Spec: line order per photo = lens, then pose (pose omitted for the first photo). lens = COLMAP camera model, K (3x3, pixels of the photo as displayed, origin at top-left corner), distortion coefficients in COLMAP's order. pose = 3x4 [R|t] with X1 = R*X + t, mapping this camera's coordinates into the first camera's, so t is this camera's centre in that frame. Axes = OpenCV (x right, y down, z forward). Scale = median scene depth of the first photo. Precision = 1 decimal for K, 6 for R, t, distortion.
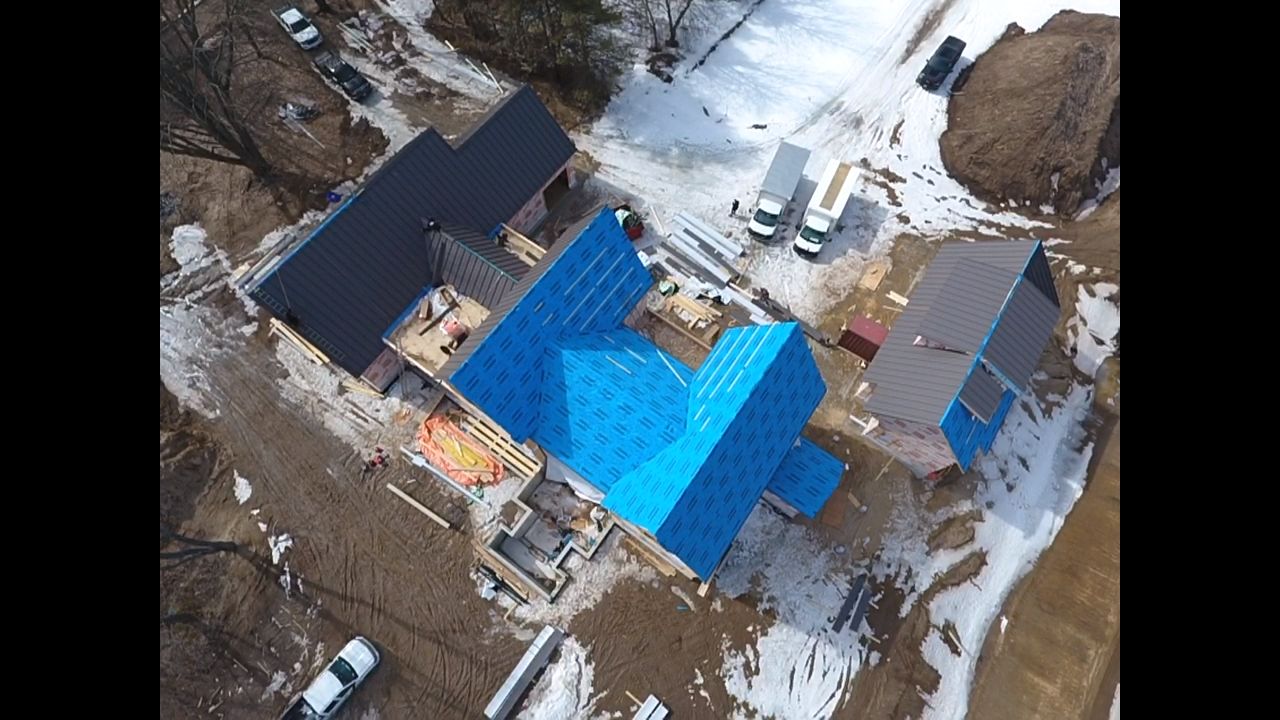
lens RADIAL K [[568.6, 0, 637.3], [0, 568.6, 362.2], [0, 0, 1]] dist [-0.002438, 0.000031]
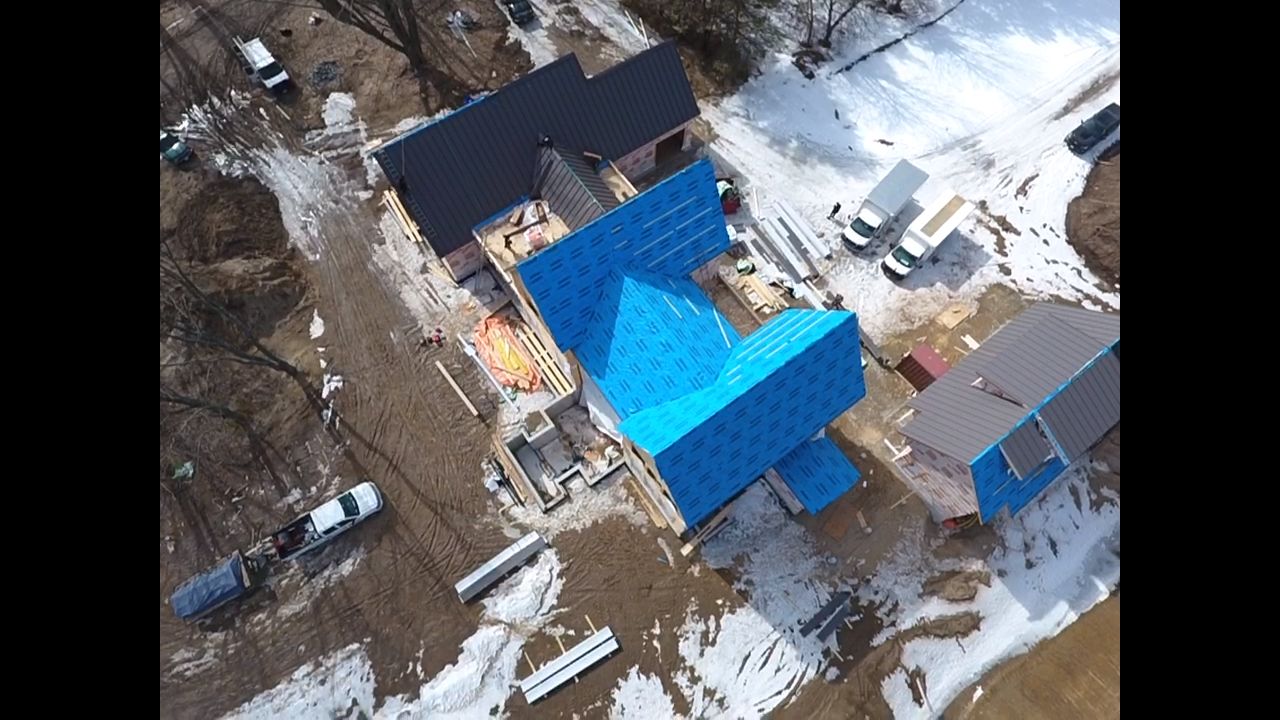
lens RADIAL K [[568.6, 0, 636.9], [0, 568.6, 360.1], [0, 0, 1]] dist [-0.002438, 0.000031]
pose [[0.946957, 0.299395, -0.116769, 0.043305], [-0.300132, 0.953827, 0.011636, 0.081517], [0.114861, 0.024028, 0.993091, -0.026405]]
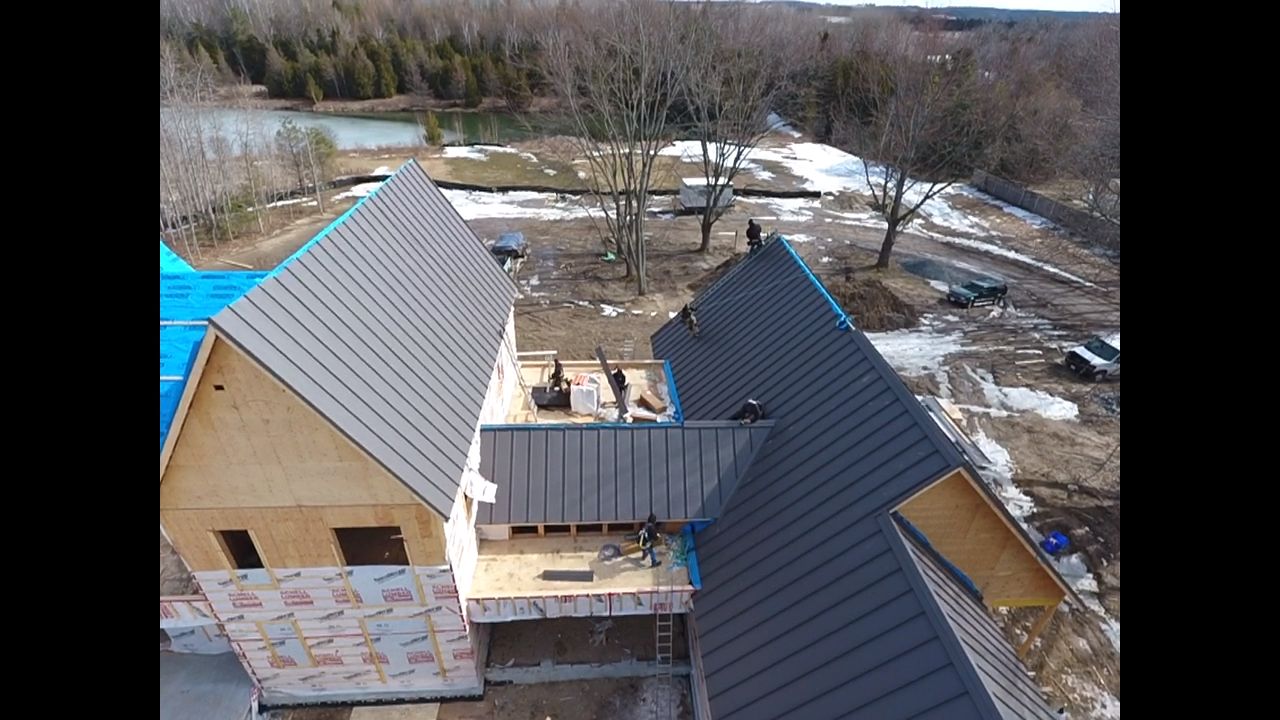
lens RADIAL K [[568.6, 0, 641.0], [0, 568.6, 361.5], [0, 0, 1]] dist [-0.002438, 0.000031]
pose [[-0.770251, 0.315805, -0.554059, -0.042684], [-0.603856, -0.081734, 0.792892, -0.533616], [0.205114, 0.945297, 0.253657, 0.769635]]
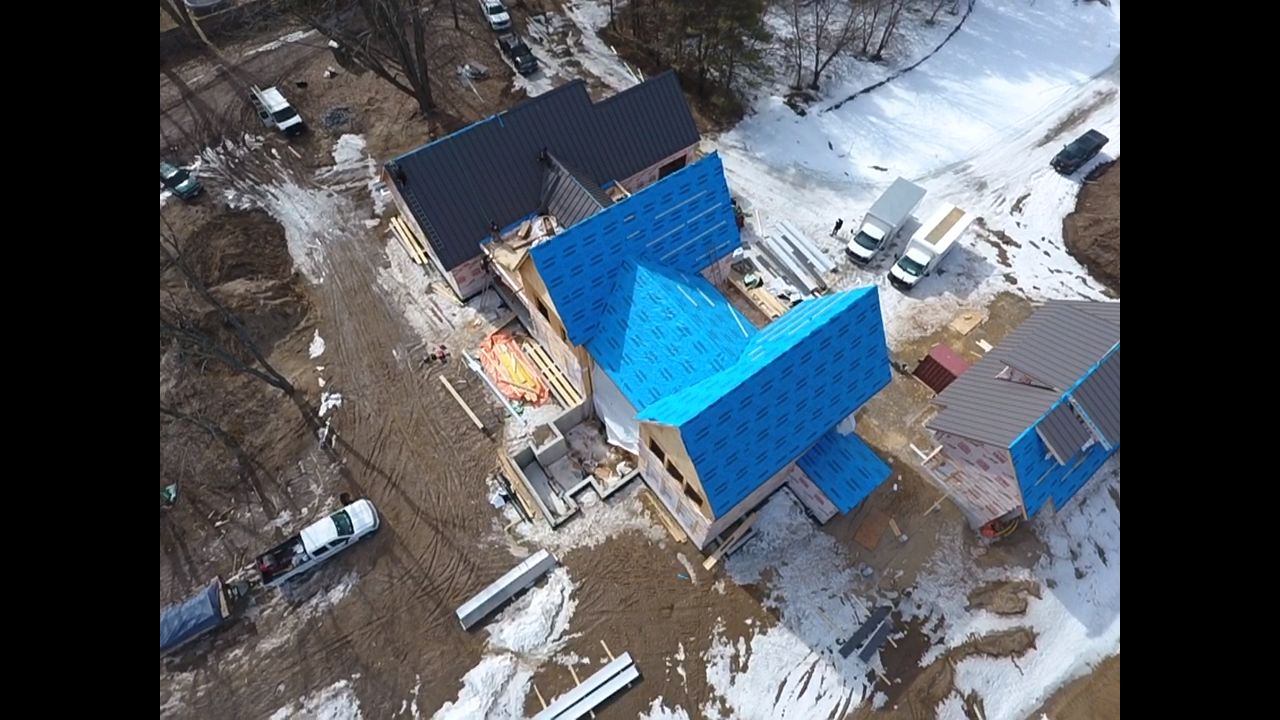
lens RADIAL K [[568.6, 0, 636.9], [0, 568.6, 358.9], [0, 0, 1]] dist [-0.002438, 0.000031]
pose [[0.954978, 0.257969, -0.146526, 0.045832], [-0.277264, 0.951764, -0.131417, 0.210591], [0.105556, 0.166127, 0.980439, 0.011717]]
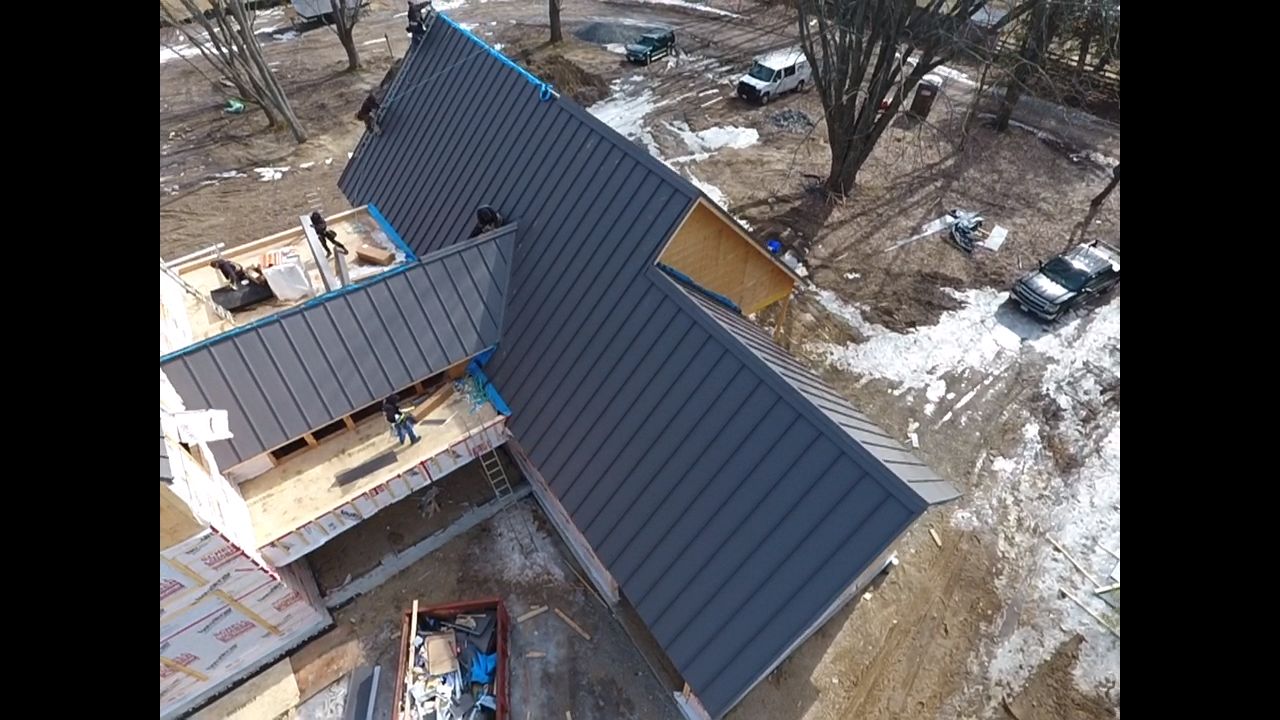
lens RADIAL K [[568.6, 0, 637.3], [0, 568.6, 359.5], [0, 0, 1]] dist [-0.002438, 0.000031]
pose [[-0.306672, 0.704437, -0.640094, -0.051030], [-0.889842, 0.026505, 0.455497, -0.507878], [0.337835, 0.709271, 0.618710, 0.795042]]
